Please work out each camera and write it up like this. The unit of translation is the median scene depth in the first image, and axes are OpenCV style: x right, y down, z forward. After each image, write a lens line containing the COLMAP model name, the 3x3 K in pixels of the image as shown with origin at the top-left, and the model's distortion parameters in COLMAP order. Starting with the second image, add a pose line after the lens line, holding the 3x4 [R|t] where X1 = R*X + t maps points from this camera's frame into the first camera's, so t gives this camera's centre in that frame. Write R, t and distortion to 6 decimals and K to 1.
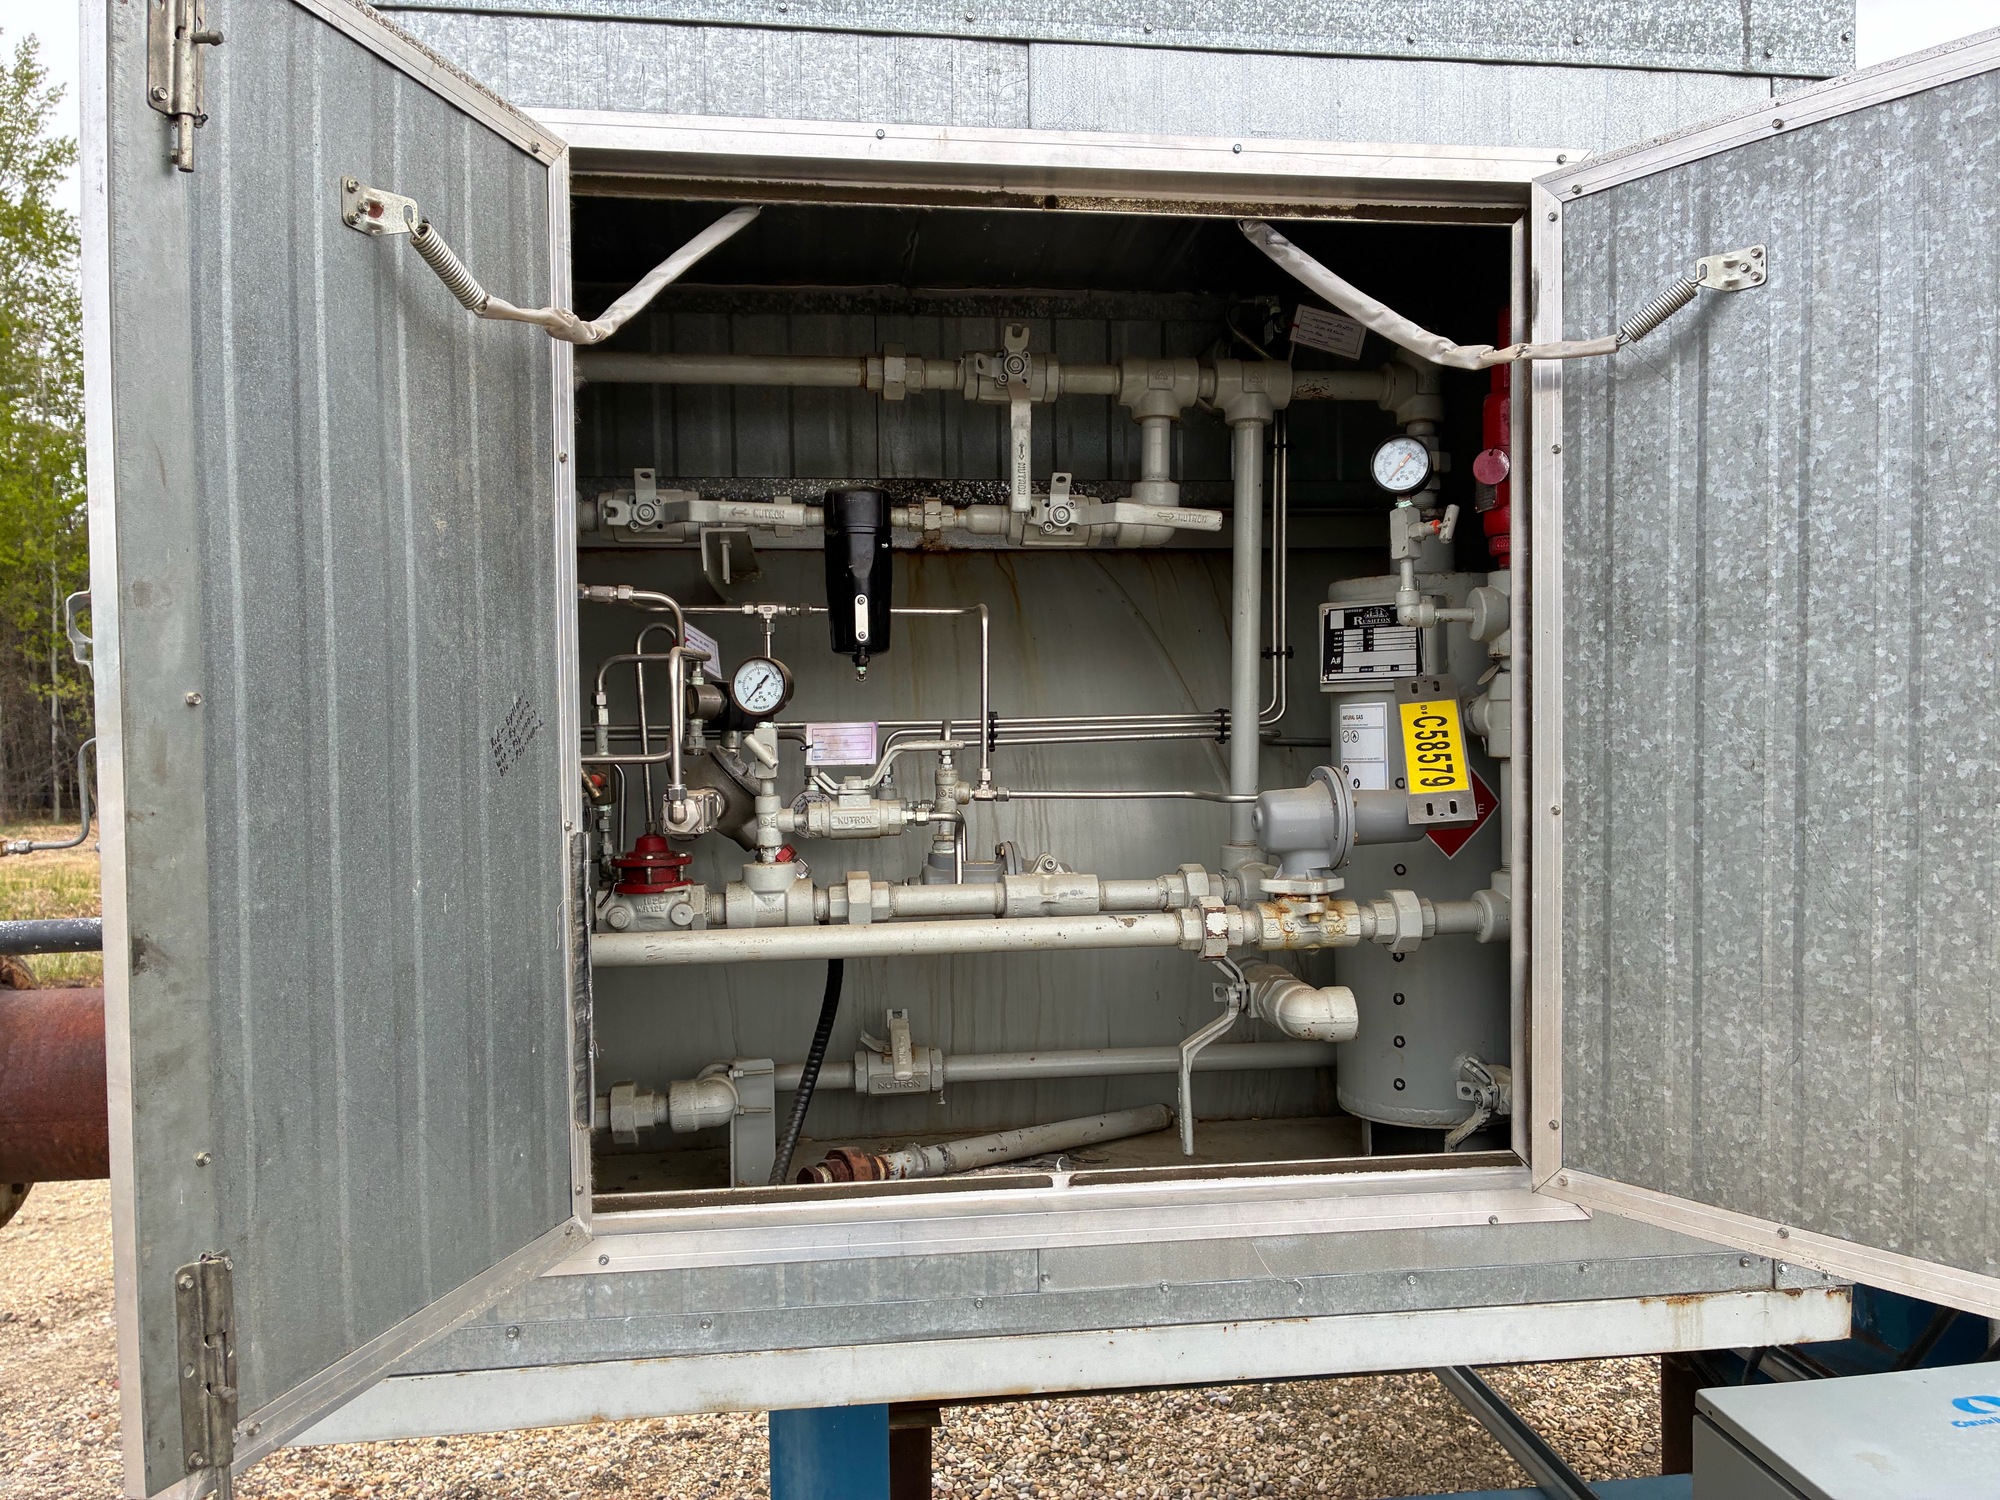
lens RADIAL K [[1540.5, 0, 1000.0], [0, 1540.5, 750.0], [0, 0, 1]] dist [0.008913, -0.001631]
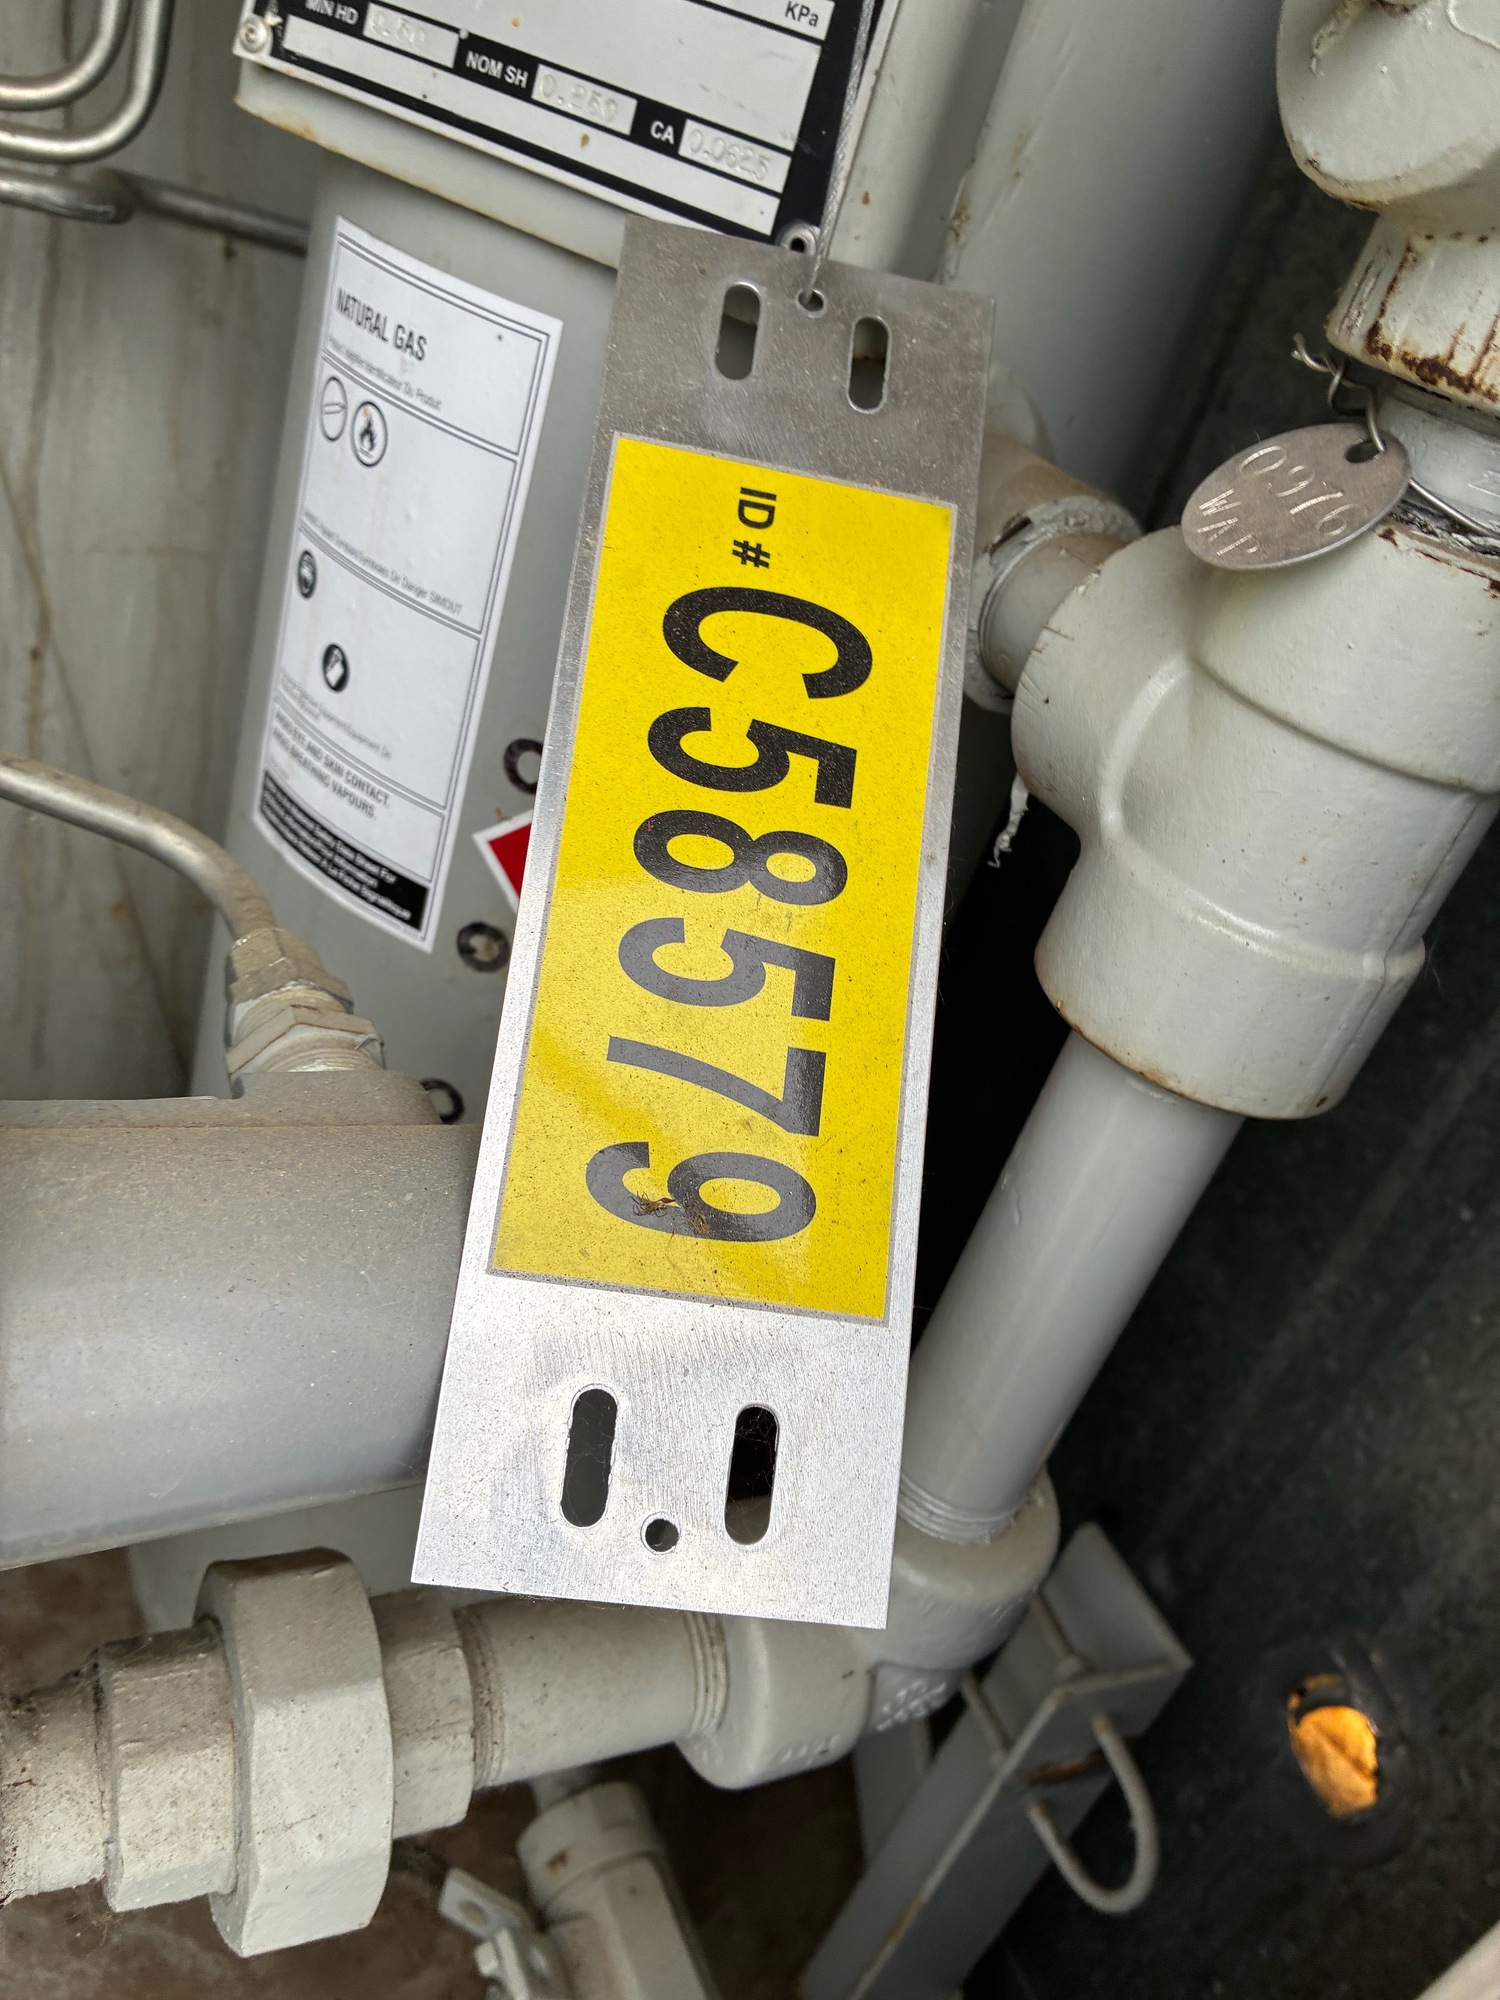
lens RADIAL K [[1490.6, 0, 750.0], [0, 1490.6, 1000.0], [0, 0, 1]] dist [0.102036, -0.143652]
pose [[0.910614, 0.105351, 0.399604, 0.210113], [-0.304090, 0.825605, 0.475295, -0.055554], [-0.279843, -0.554326, 0.783844, 0.818853]]
